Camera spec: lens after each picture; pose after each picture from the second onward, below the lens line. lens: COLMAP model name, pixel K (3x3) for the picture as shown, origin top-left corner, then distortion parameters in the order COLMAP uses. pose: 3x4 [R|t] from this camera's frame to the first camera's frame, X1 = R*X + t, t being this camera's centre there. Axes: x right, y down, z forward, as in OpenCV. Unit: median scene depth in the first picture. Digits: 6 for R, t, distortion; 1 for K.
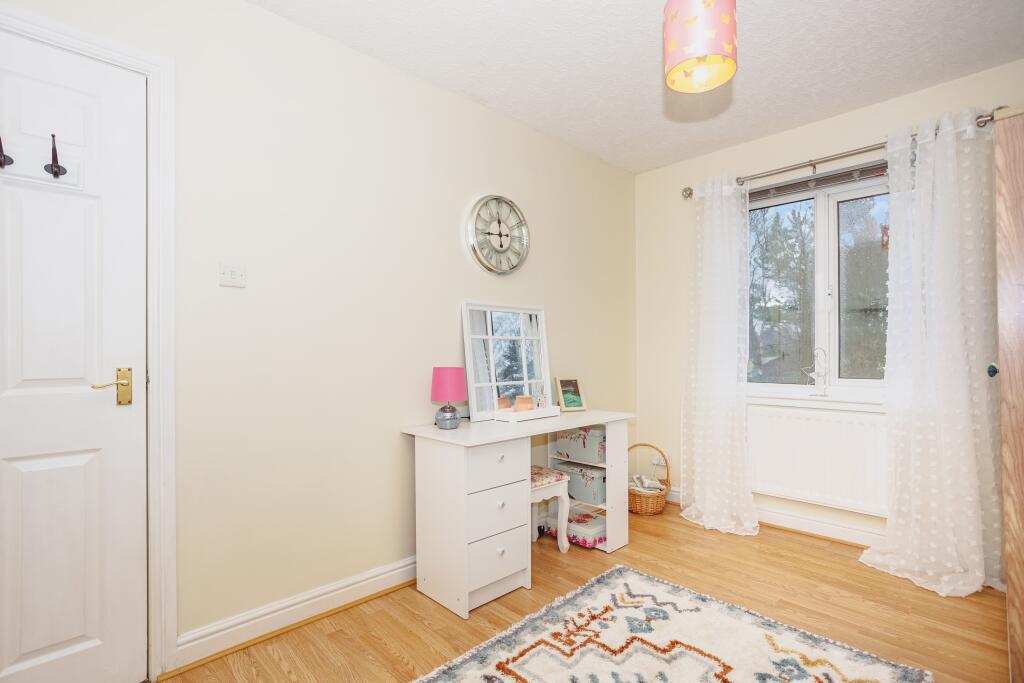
lens RADIAL K [[496.9, 0, 505.0], [0, 496.9, 345.9], [0, 0, 1]] dist [-0.043007, 0.026535]
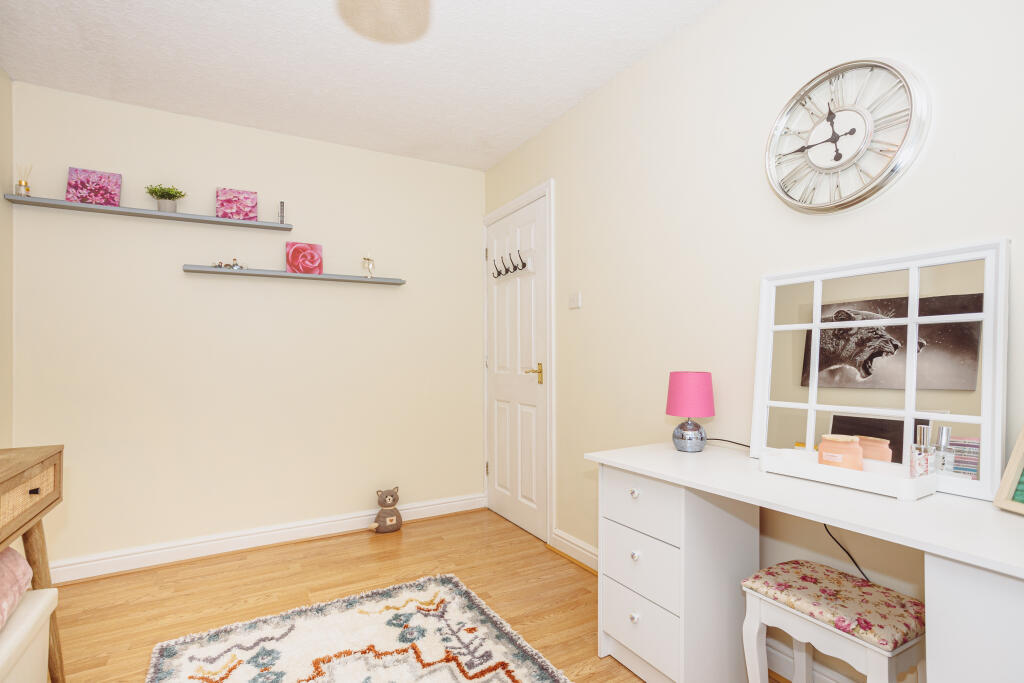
lens RADIAL K [[496.9, 0, 506.6], [0, 496.9, 343.7], [0, 0, 1]] dist [-0.043007, 0.026535]
pose [[-0.251433, -0.016886, -0.967727, 0.656581], [0.016612, 0.999625, -0.021759, 0.008597], [0.967732, -0.021547, -0.251058, 0.856352]]
